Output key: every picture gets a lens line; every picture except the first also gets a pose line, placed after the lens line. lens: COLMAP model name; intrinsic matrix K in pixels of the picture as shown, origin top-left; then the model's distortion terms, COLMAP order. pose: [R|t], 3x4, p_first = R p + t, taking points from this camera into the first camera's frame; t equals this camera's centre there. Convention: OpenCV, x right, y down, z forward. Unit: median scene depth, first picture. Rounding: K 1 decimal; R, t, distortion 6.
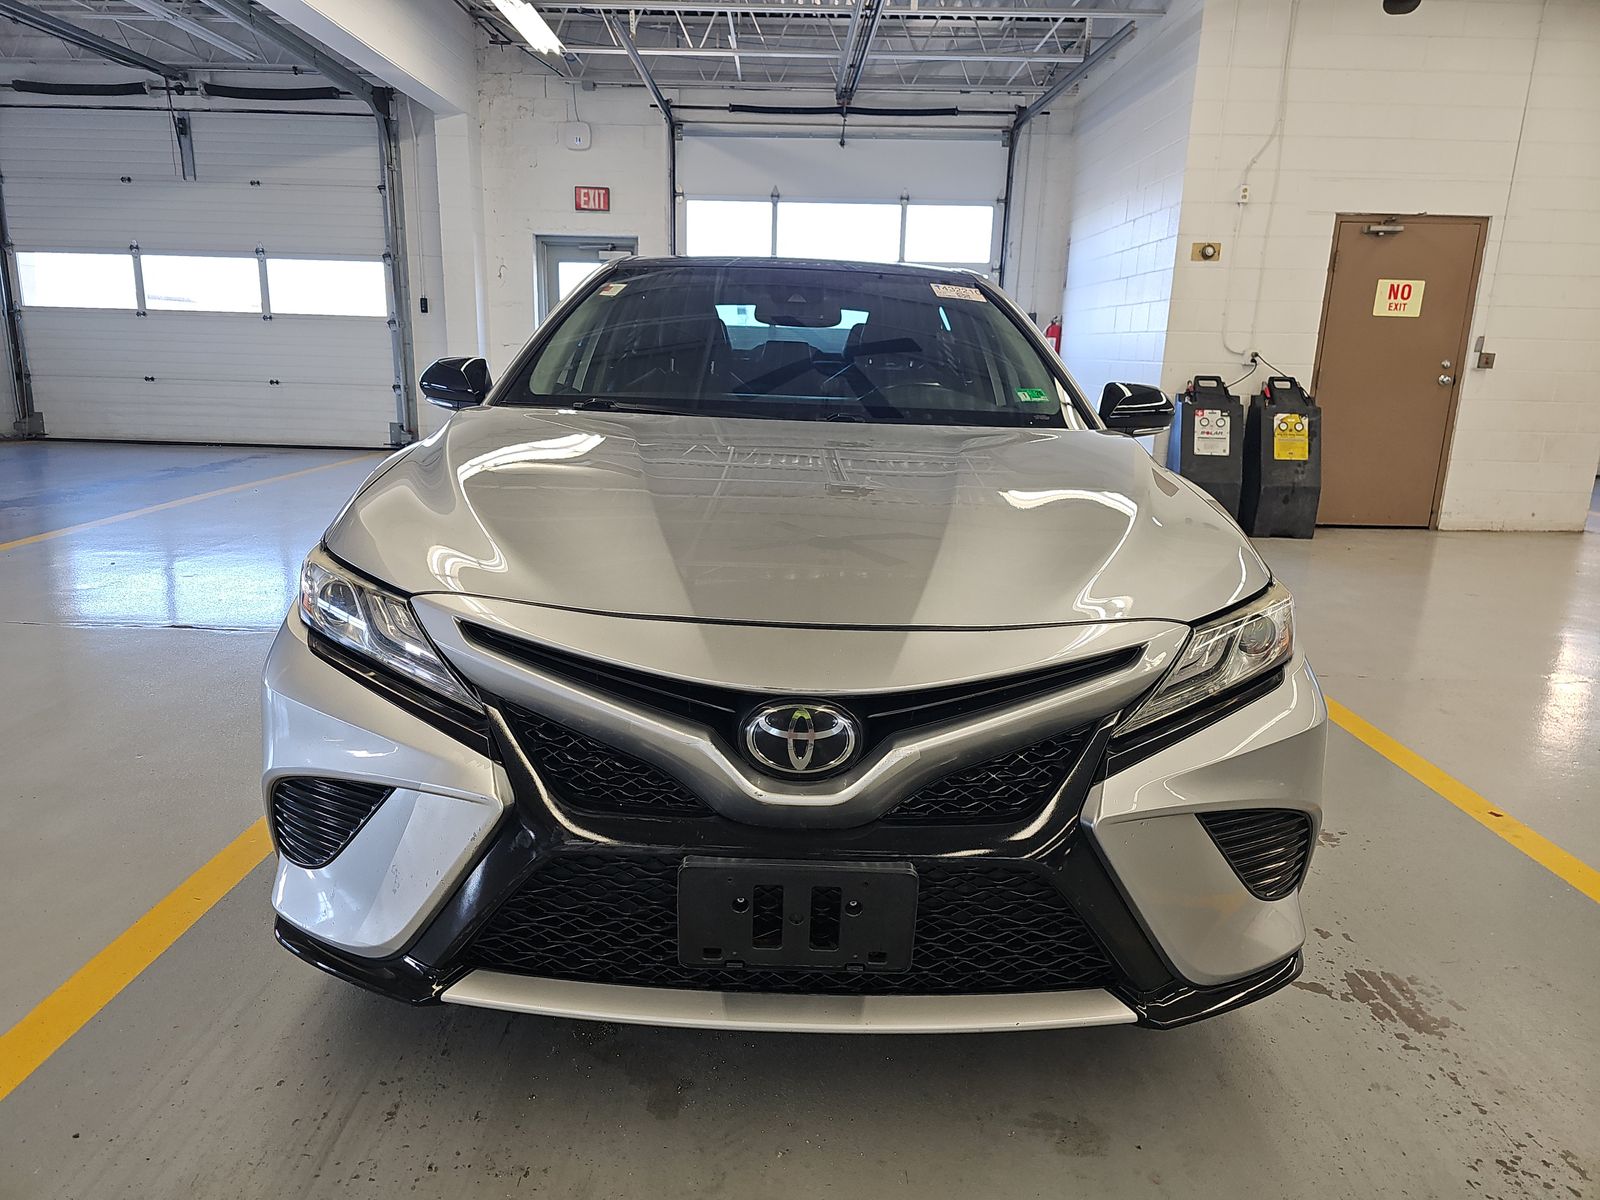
lens RADIAL K [[1063.1, 0, 783.8], [0, 1063.1, 604.3], [0, 0, 1]] dist [0.068730, -0.058044]
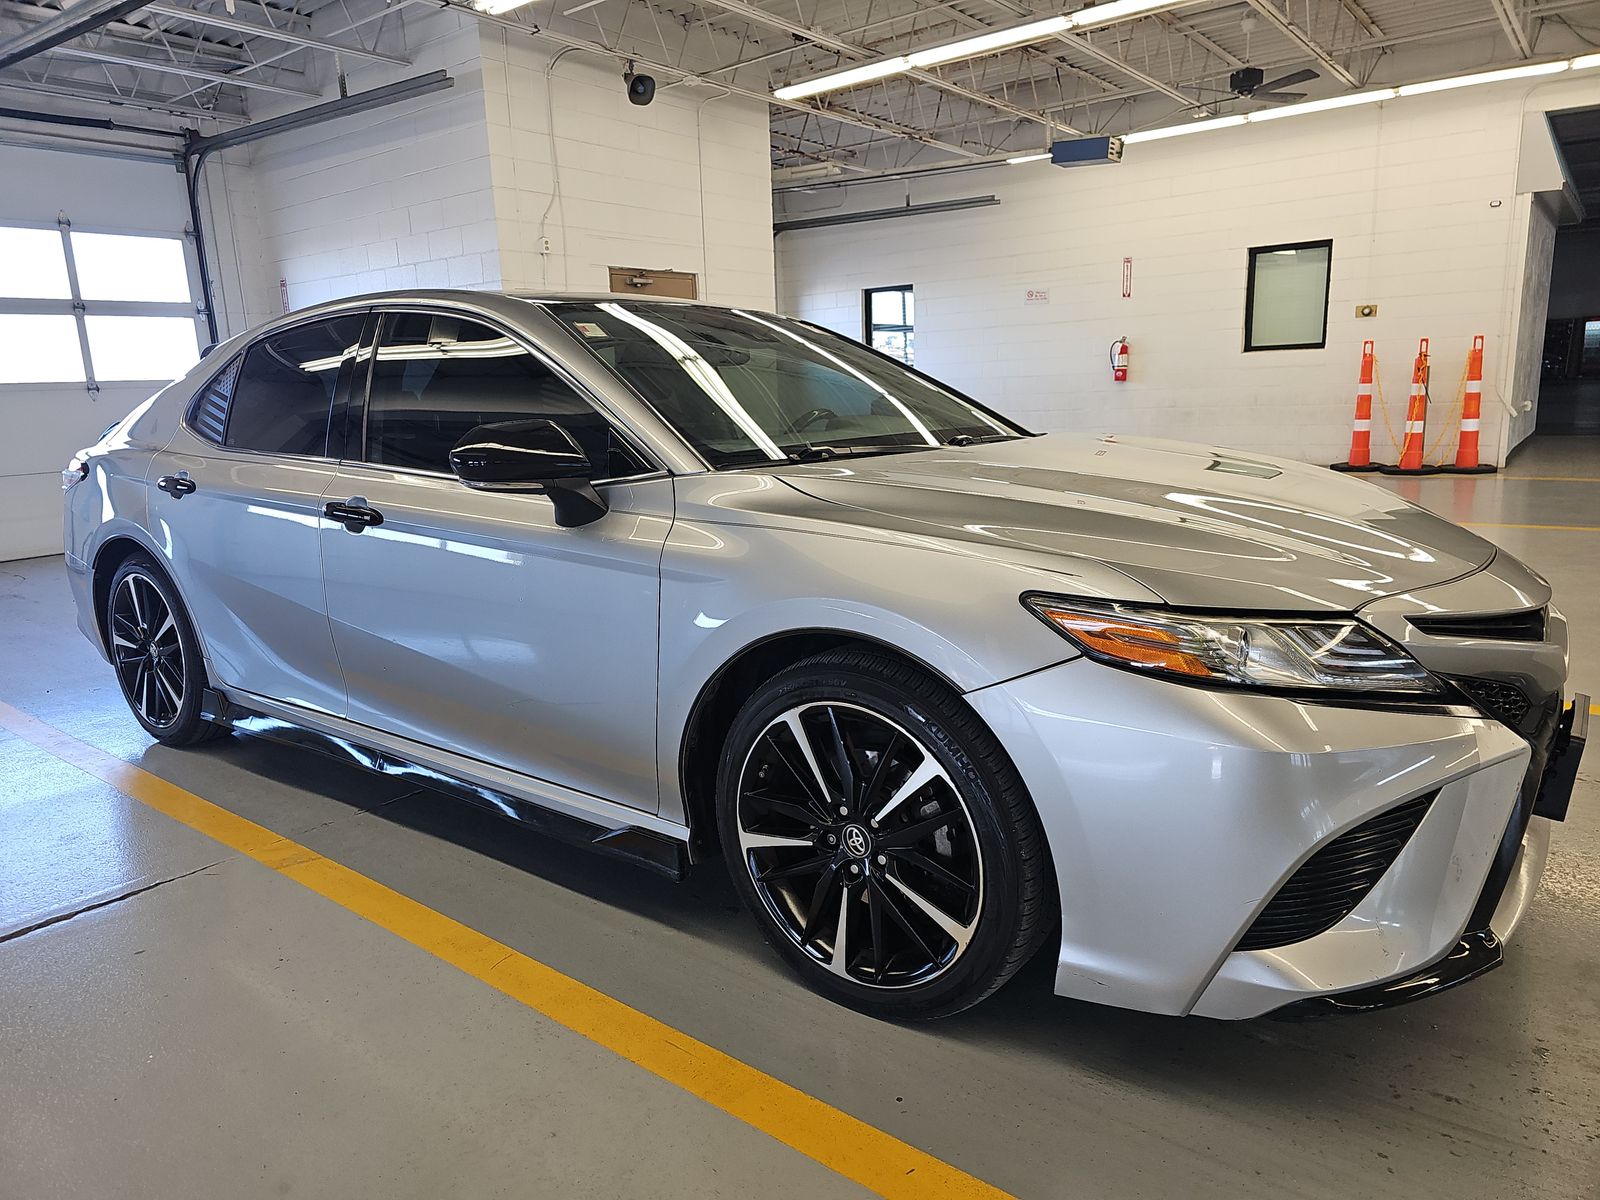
lens RADIAL K [[1063.1, 0, 783.8], [0, 1063.1, 604.3], [0, 0, 1]] dist [0.068730, -0.058044]
pose [[0.616471, -0.209569, 0.758976, -0.322910], [0.239504, 0.968163, 0.072795, -0.048986], [-0.750068, 0.136902, 0.647037, 0.163734]]
